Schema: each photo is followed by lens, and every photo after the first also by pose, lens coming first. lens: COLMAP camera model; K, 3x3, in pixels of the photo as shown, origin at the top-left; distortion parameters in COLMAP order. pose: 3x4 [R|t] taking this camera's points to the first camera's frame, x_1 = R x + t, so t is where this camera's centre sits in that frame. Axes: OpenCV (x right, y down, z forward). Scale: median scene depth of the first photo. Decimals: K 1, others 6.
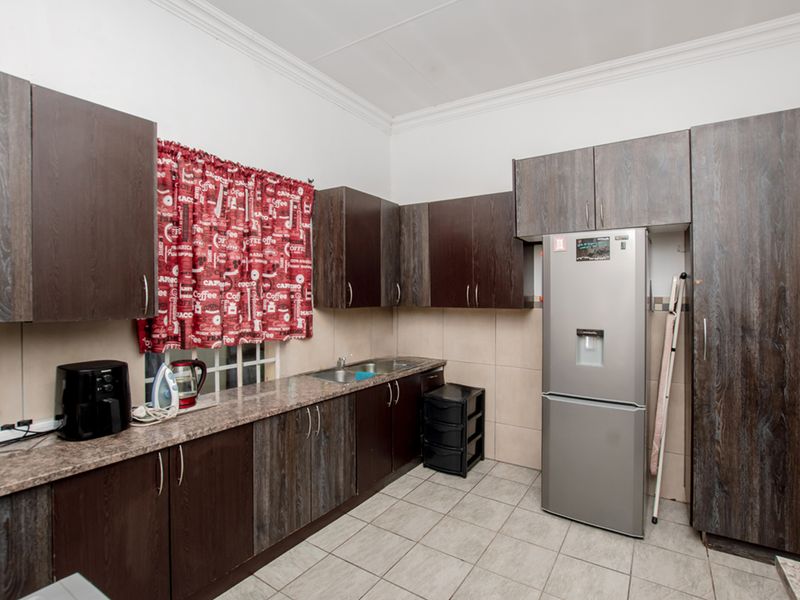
lens RADIAL K [[406.0, 0, 401.5], [0, 406.0, 296.4], [0, 0, 1]] dist [-0.024914, 0.000092]
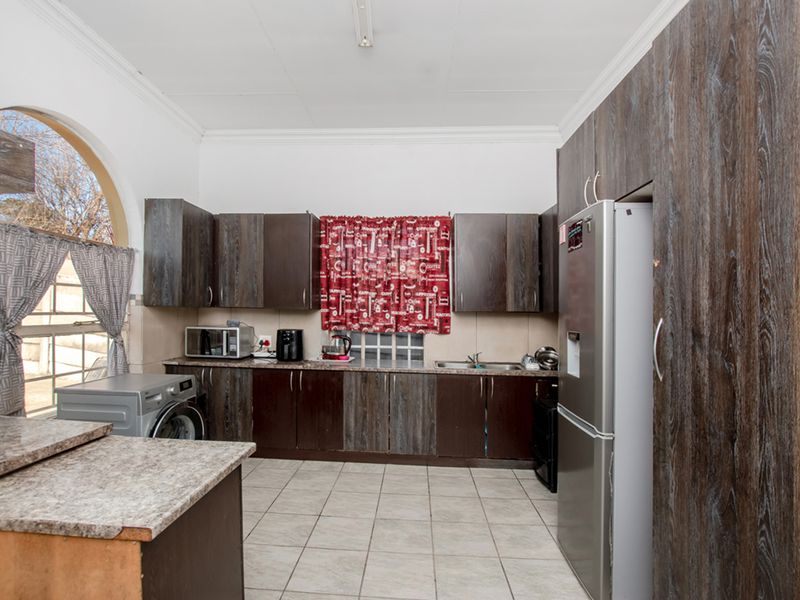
lens RADIAL K [[404.0, 0, 397.2], [0, 404.0, 310.4], [0, 0, 1]] dist [-0.032084, -0.000463]
pose [[0.503221, 0.001013, -0.864157, 1.068655], [-0.020250, 0.999739, -0.010620, 0.056303], [0.863921, 0.022843, 0.503110, 0.281359]]
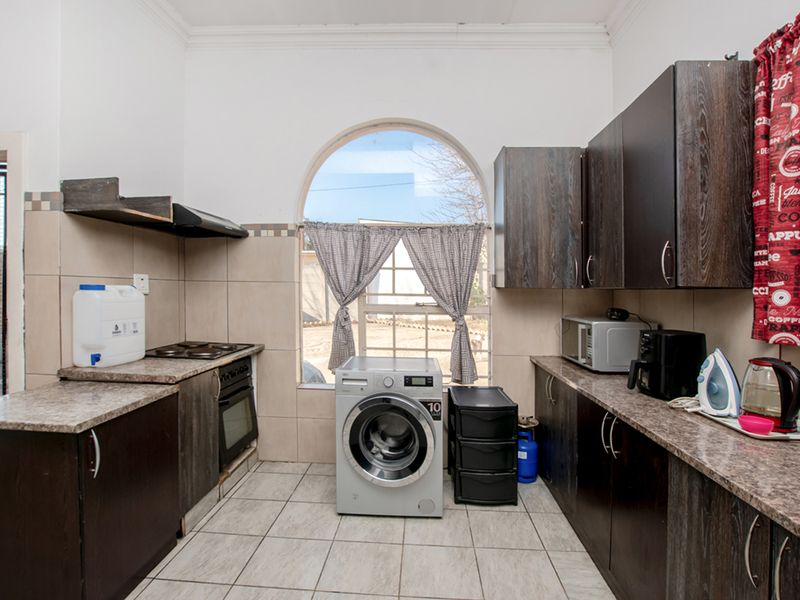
lens RADIAL K [[404.0, 0, 397.2], [0, 404.0, 310.4], [0, 0, 1]] dist [-0.032084, -0.000463]
pose [[-0.874463, 0.001449, -0.485090, 0.258625], [-0.025976, 0.998421, 0.049809, 0.058608], [0.484396, 0.056157, -0.873045, 1.139321]]
